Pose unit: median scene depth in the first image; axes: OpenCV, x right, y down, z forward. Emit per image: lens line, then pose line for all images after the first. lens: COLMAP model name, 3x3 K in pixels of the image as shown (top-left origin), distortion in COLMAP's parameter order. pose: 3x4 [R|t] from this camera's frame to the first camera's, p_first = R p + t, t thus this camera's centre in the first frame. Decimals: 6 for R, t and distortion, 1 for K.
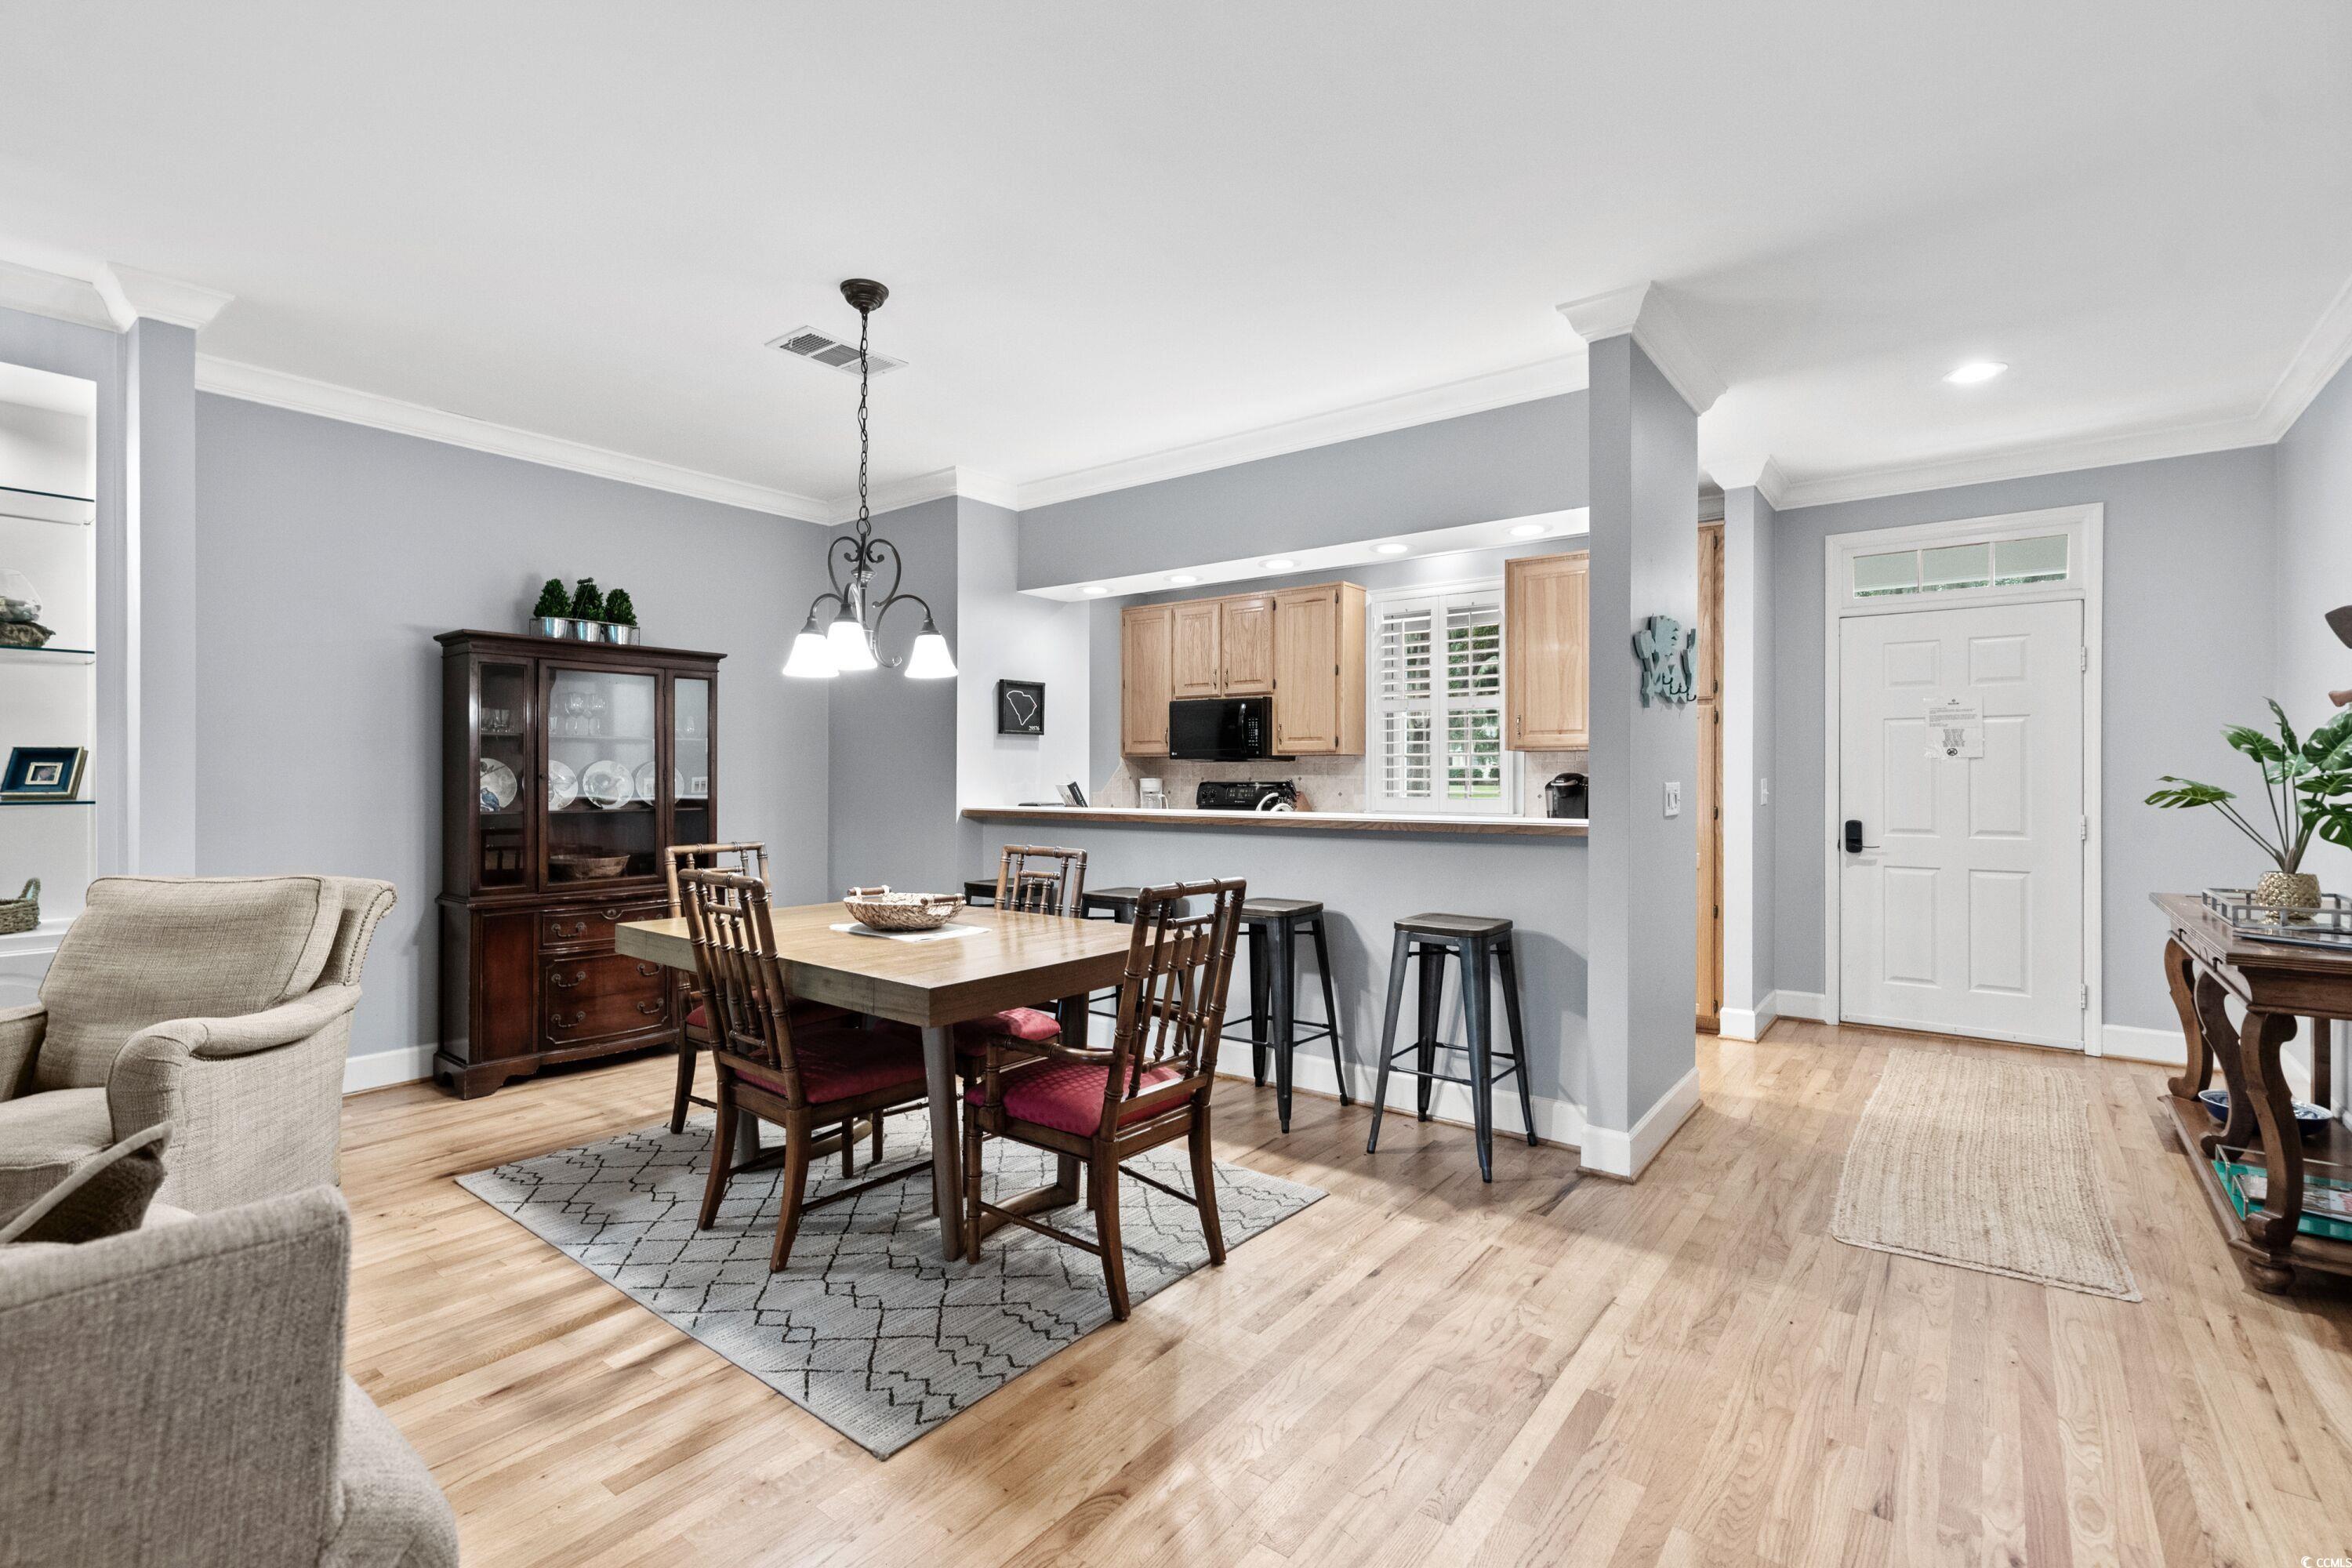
lens RADIAL K [[1069.6, 0, 1185.5], [0, 1069.6, 769.9], [0, 0, 1]] dist [-0.004569, 0.003188]
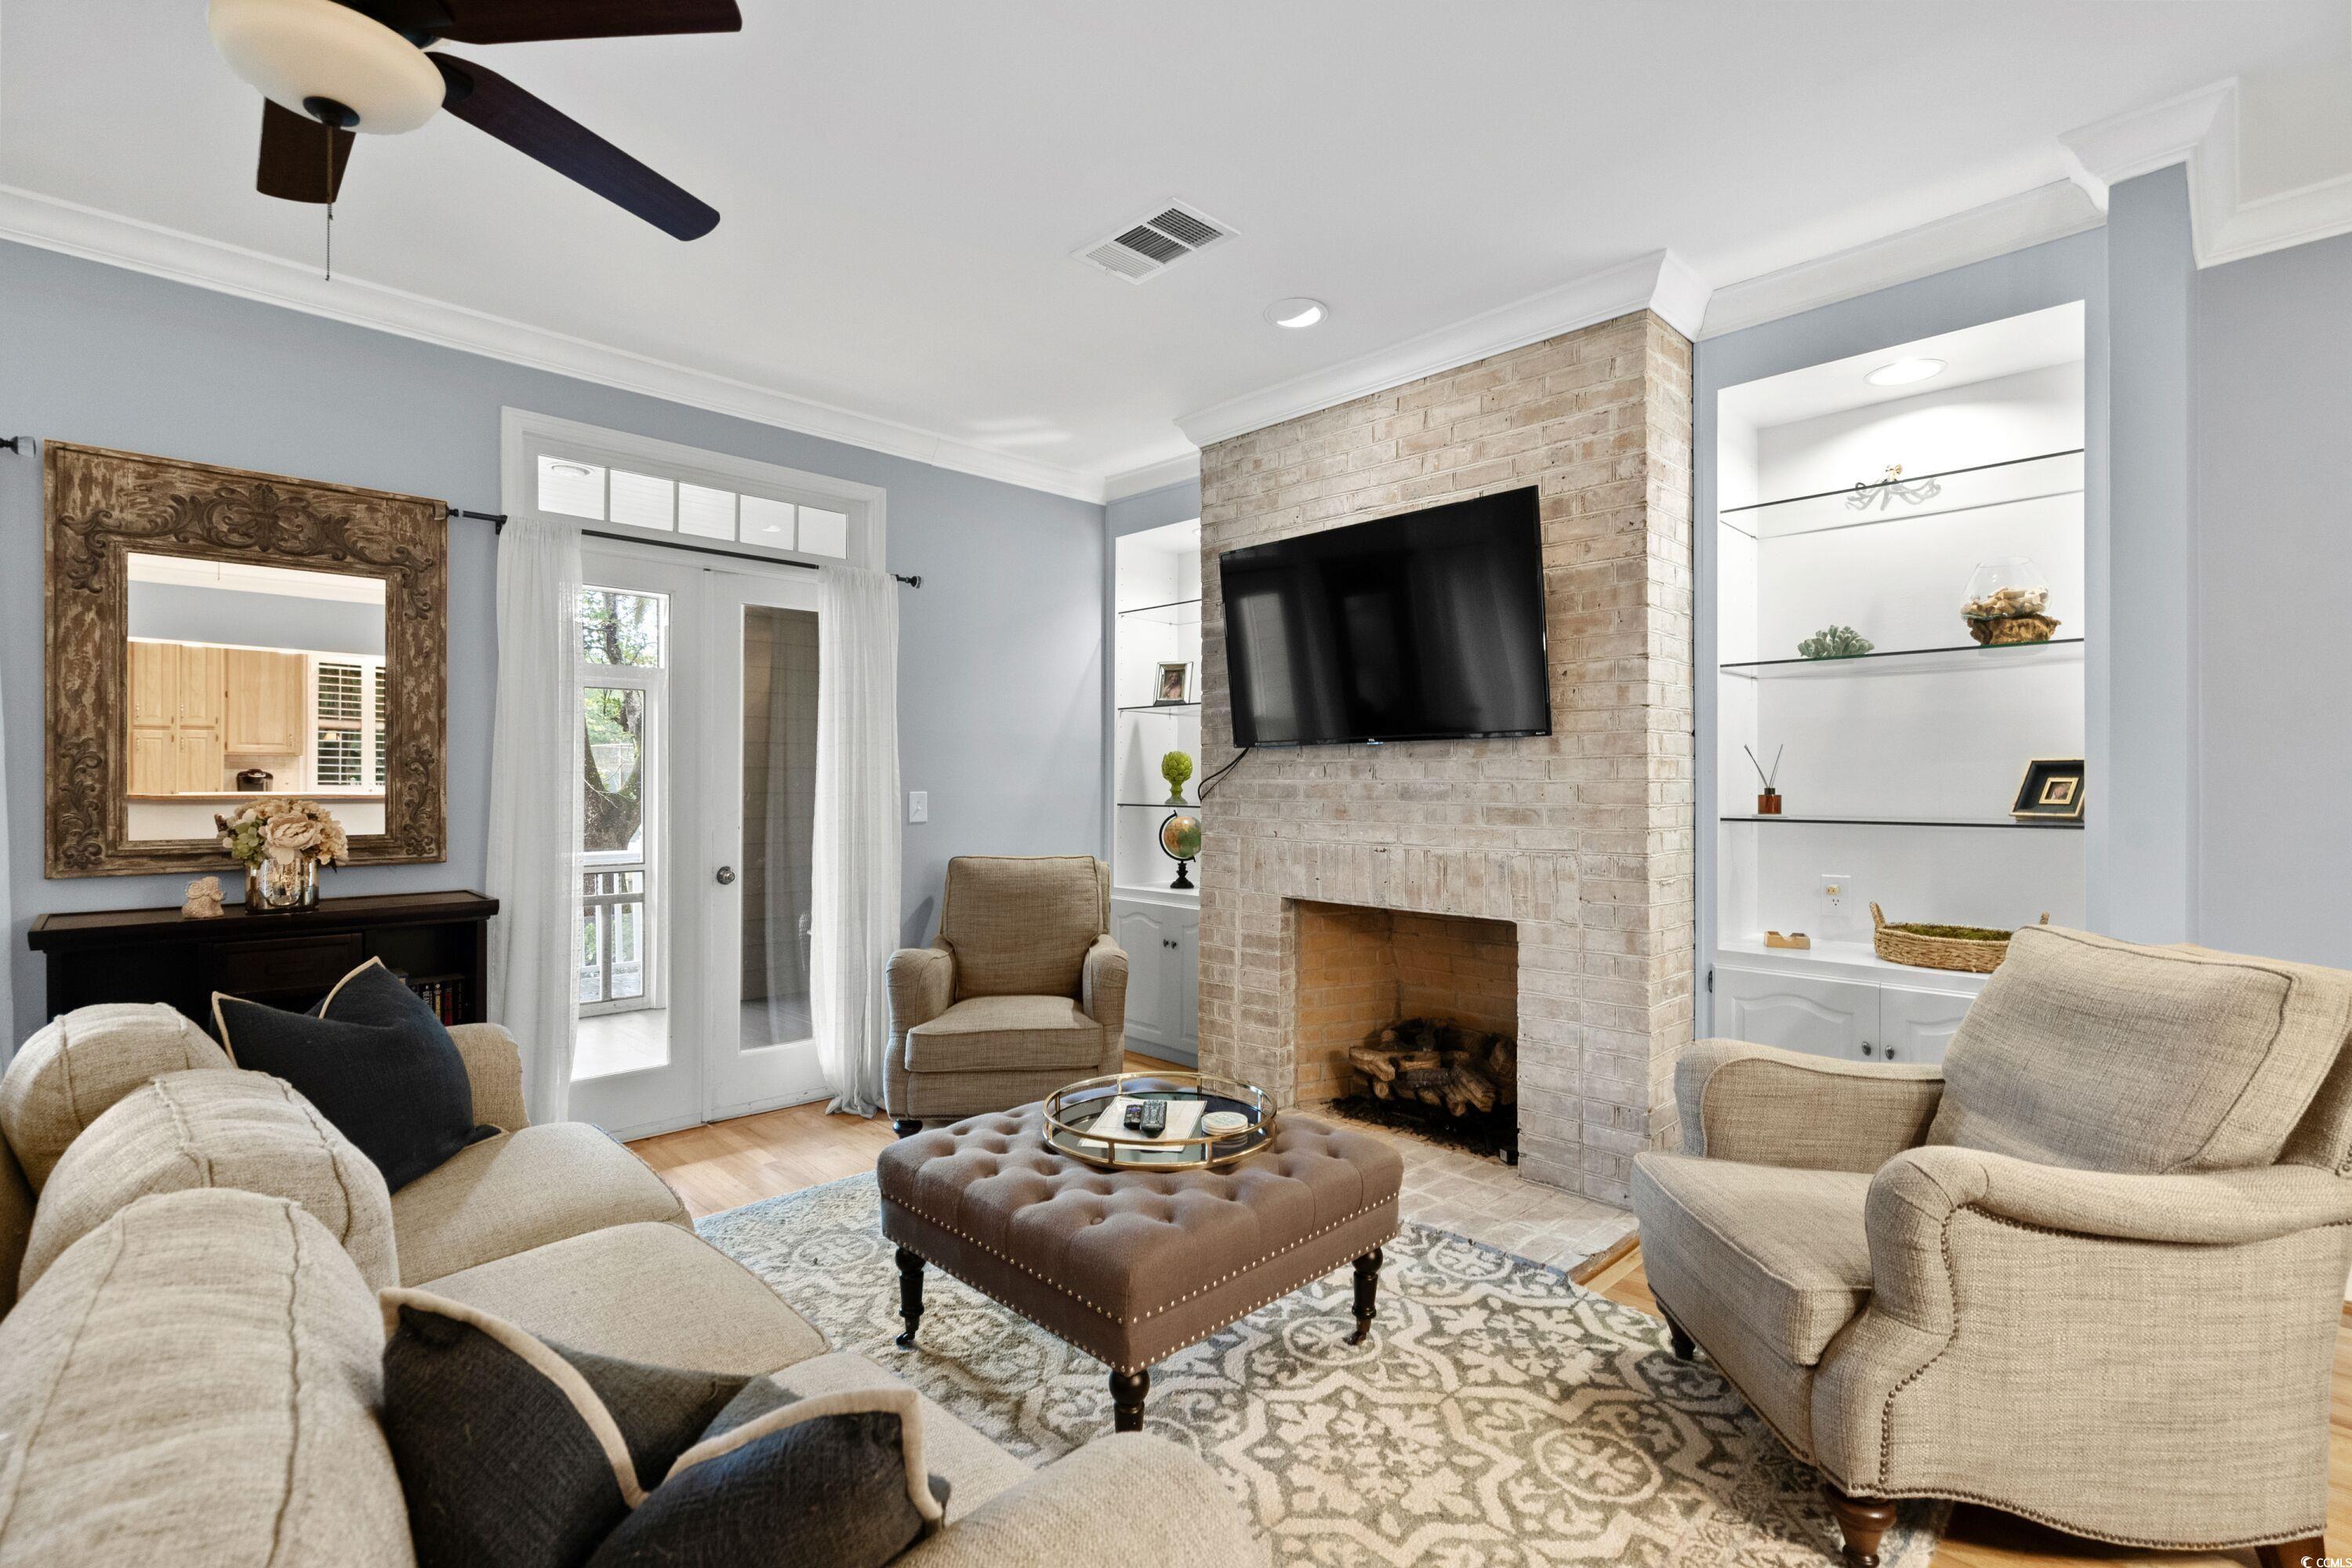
lens RADIAL K [[1069.6, 0, 1158.3], [0, 1069.6, 780.6], [0, 0, 1]] dist [-0.004569, 0.003188]
pose [[-0.148368, -0.004505, -0.988922, -0.109689], [0.002255, 0.999985, -0.004894, -0.001903], [0.988930, -0.002956, -0.148356, 0.363367]]
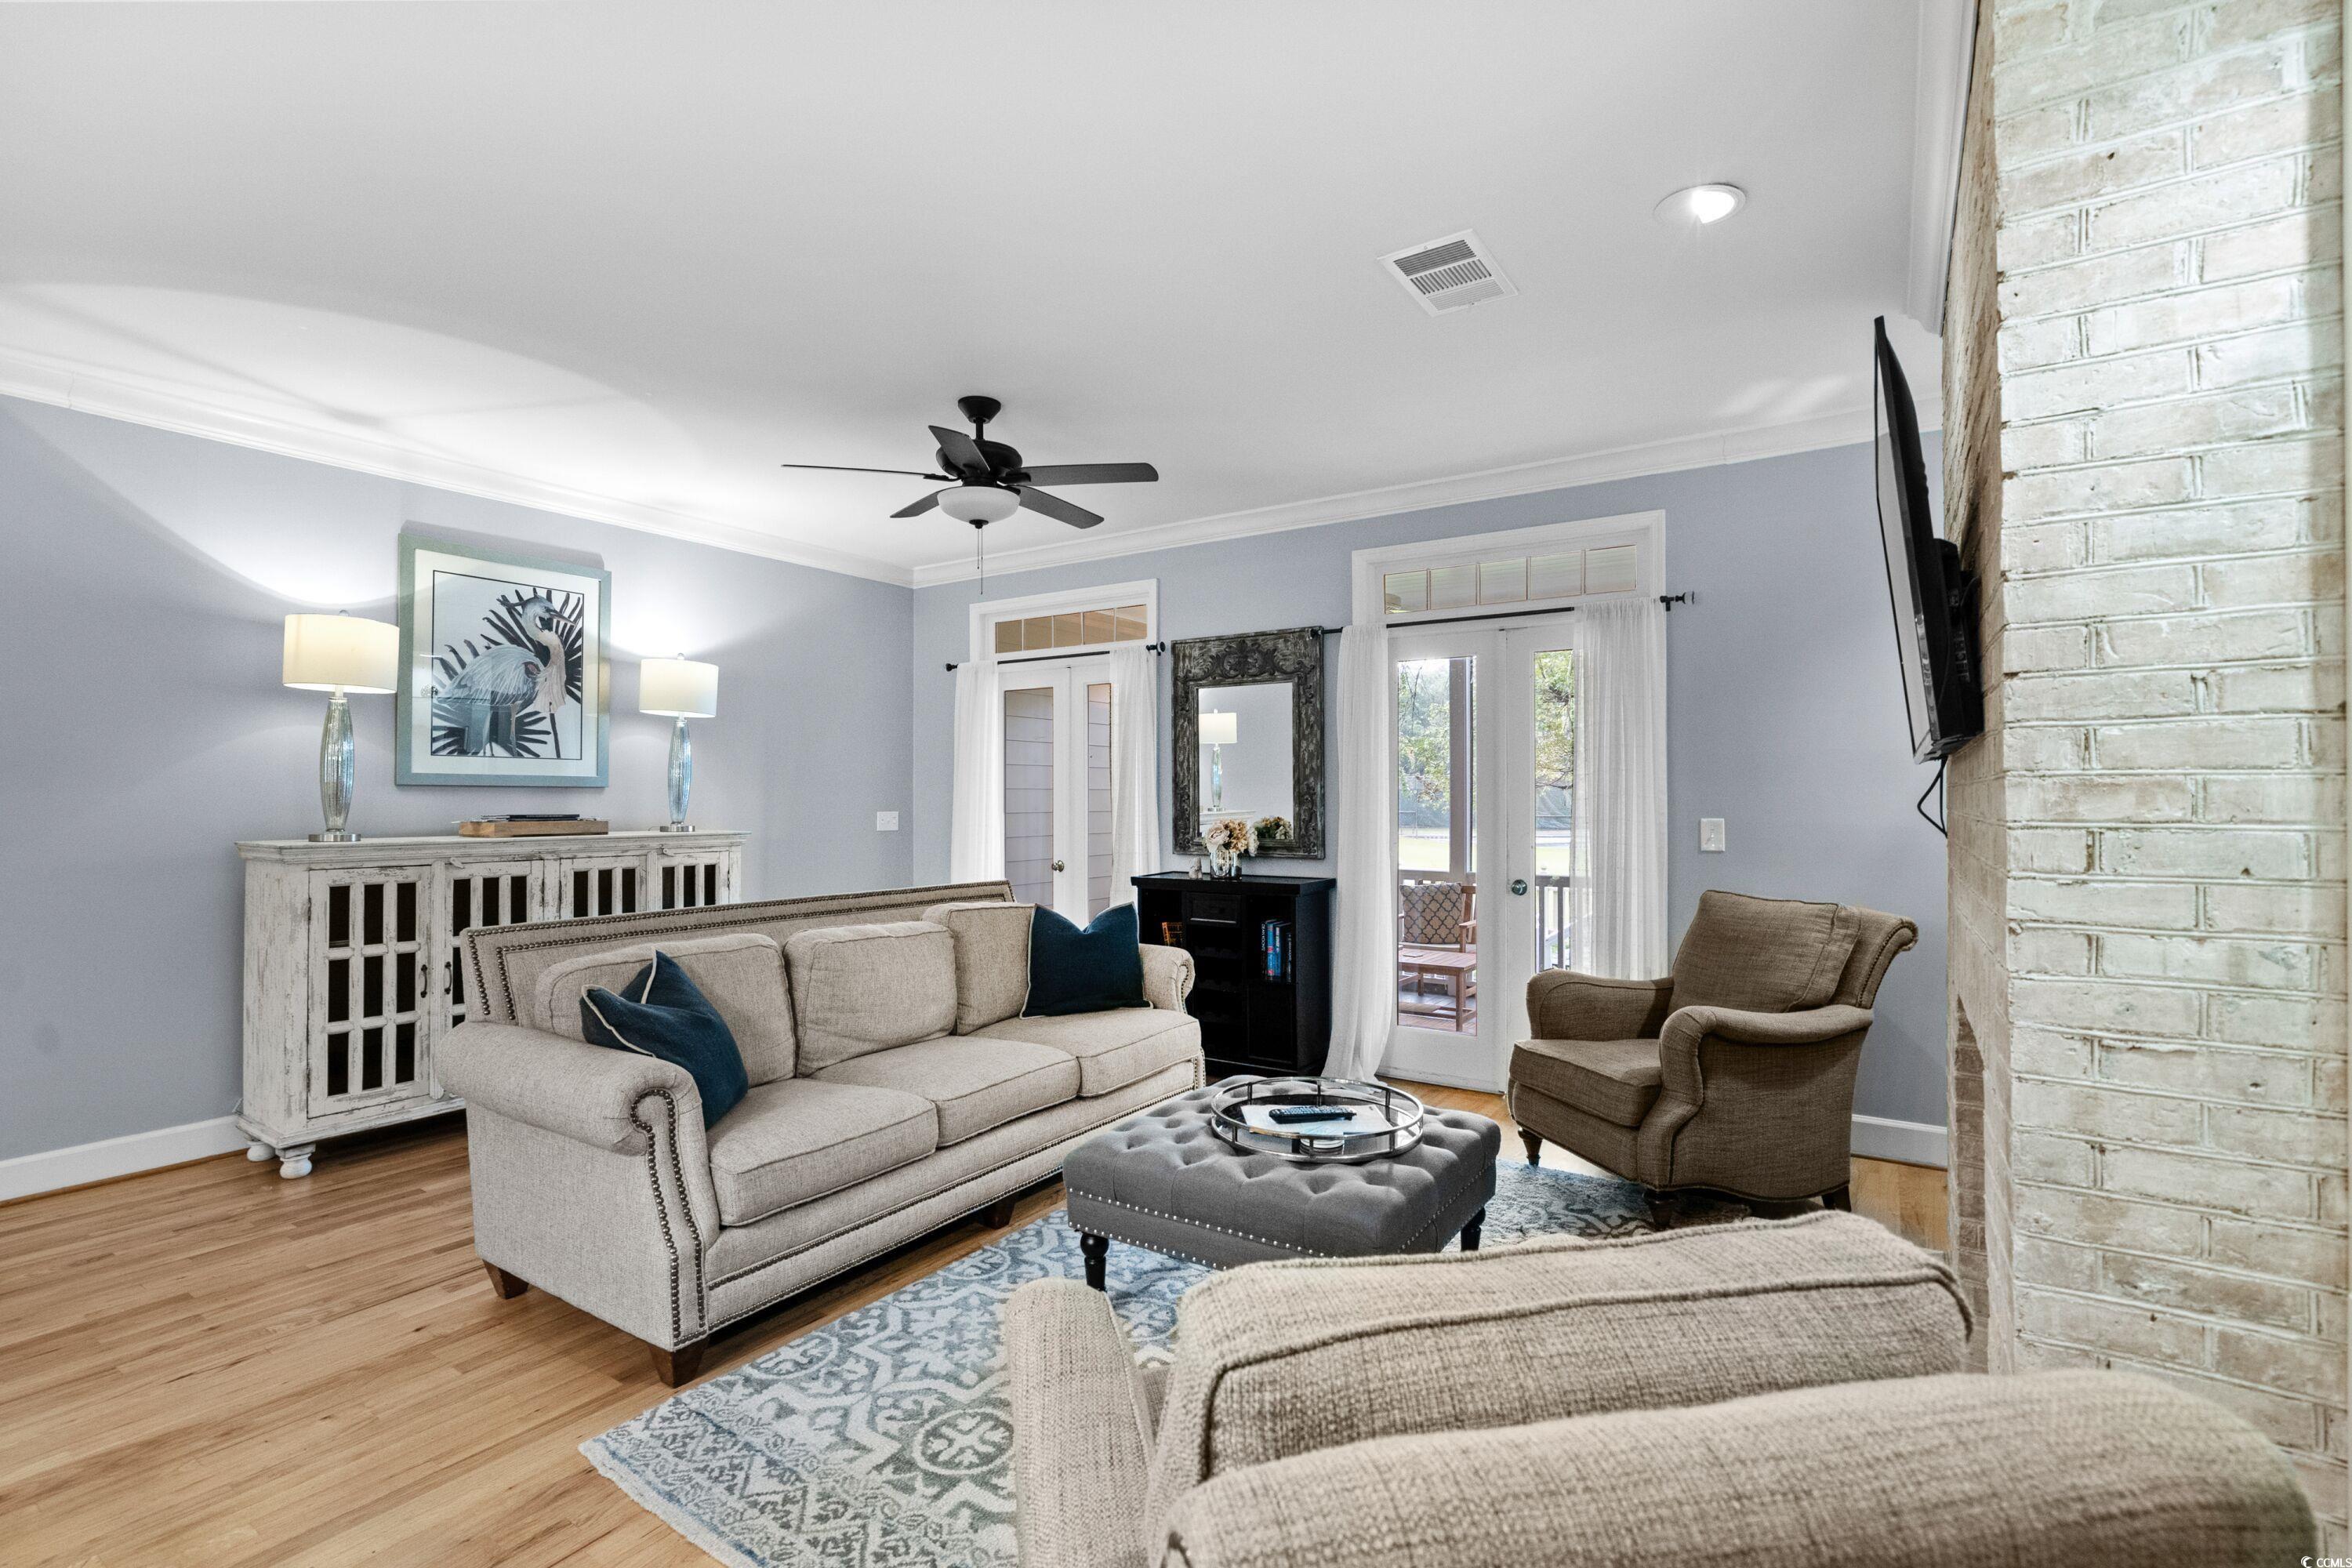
lens RADIAL K [[1069.6, 0, 1180.5], [0, 1069.6, 784.1], [0, 0, 1]] dist [-0.004569, 0.003188]
pose [[-0.997928, -0.000786, -0.064342, -0.601683], [0.000257, 0.999869, -0.016202, -0.013117], [0.064347, -0.016185, -0.997796, 0.966667]]
